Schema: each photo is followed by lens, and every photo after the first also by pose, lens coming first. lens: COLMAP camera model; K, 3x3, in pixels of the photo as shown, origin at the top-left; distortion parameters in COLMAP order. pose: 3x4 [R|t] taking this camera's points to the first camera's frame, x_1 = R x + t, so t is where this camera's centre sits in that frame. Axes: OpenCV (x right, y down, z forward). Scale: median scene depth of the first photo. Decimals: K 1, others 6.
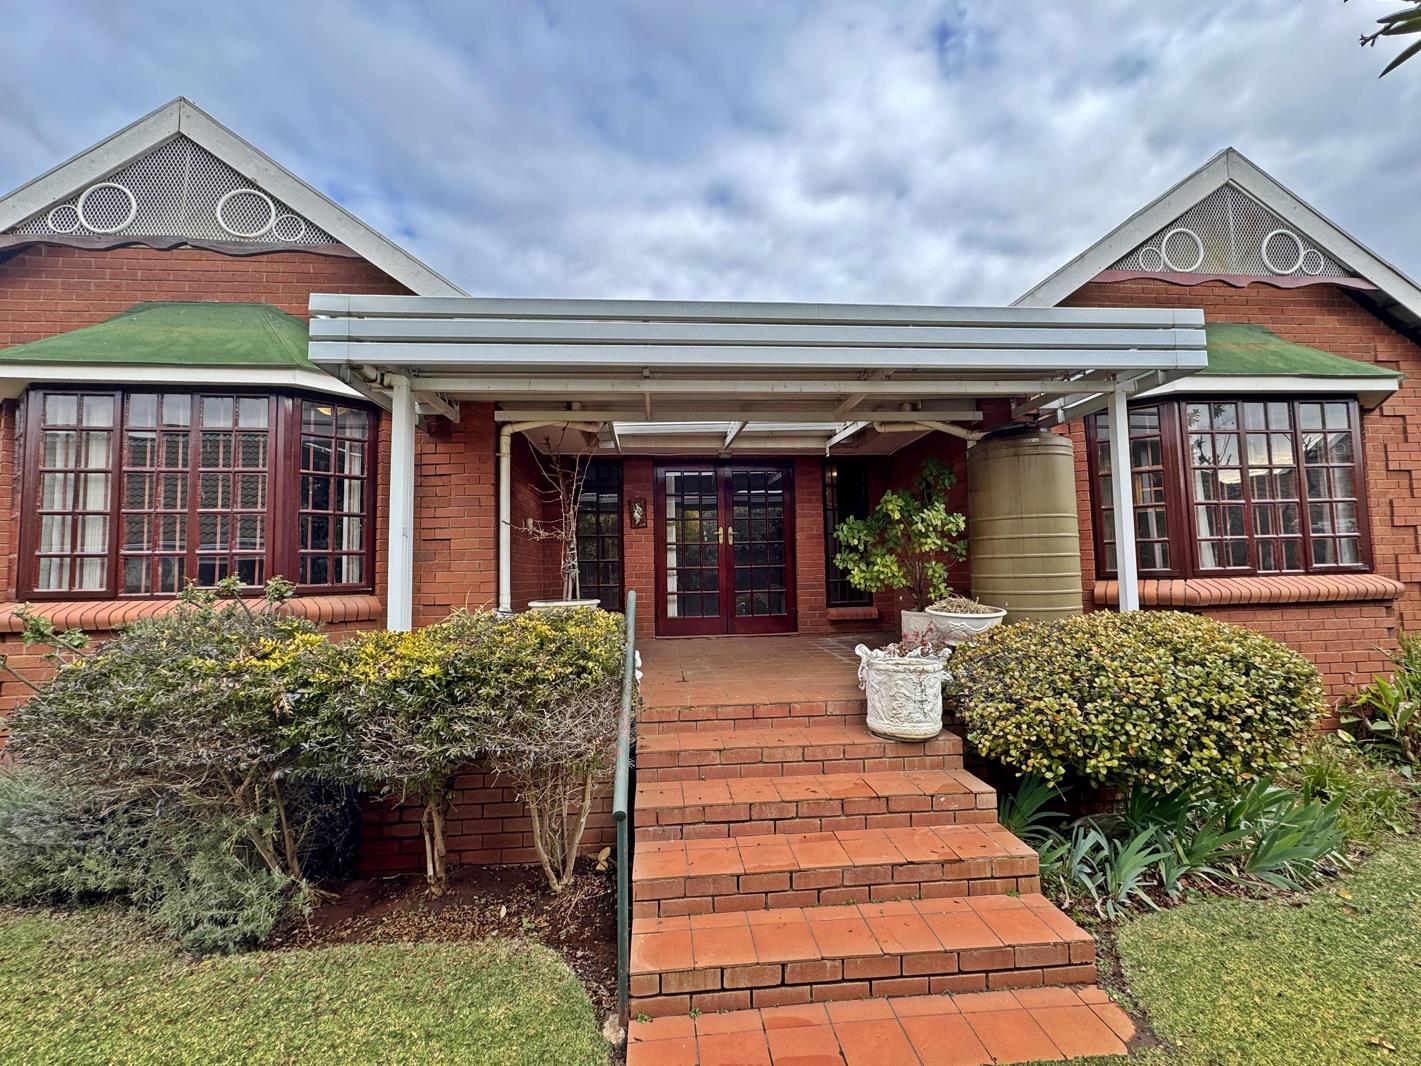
lens RADIAL K [[560.8, 0, 713.6], [0, 560.8, 535.5], [0, 0, 1]] dist [-0.001648, -0.000345]
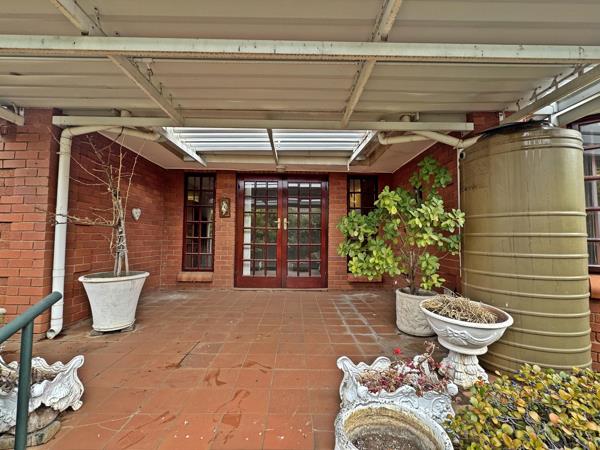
lens RADIAL K [[258.3, 0, 295.6], [0, 258.3, 226.1], [0, 0, 1]] dist [-0.002480, -0.000757]
pose [[0.997744, 0.026342, -0.061748, 0.164504], [-0.025395, 0.999548, 0.016072, -0.009023], [0.062144, -0.014467, 0.997962, 0.477165]]
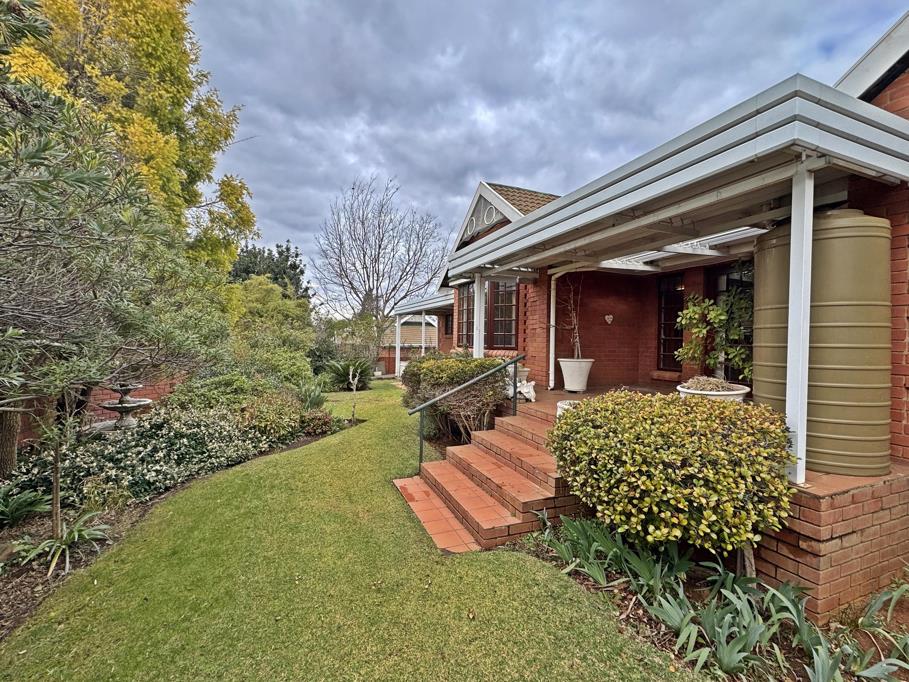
lens RADIAL K [[358.7, 0, 456.5], [0, 358.7, 342.6], [0, 0, 1]] dist [-0.001648, -0.000345]
pose [[0.280485, 0.035686, -0.959195, 0.869444], [0.032703, 0.998373, 0.046707, -0.015147], [0.959301, -0.044469, 0.278861, 0.245380]]
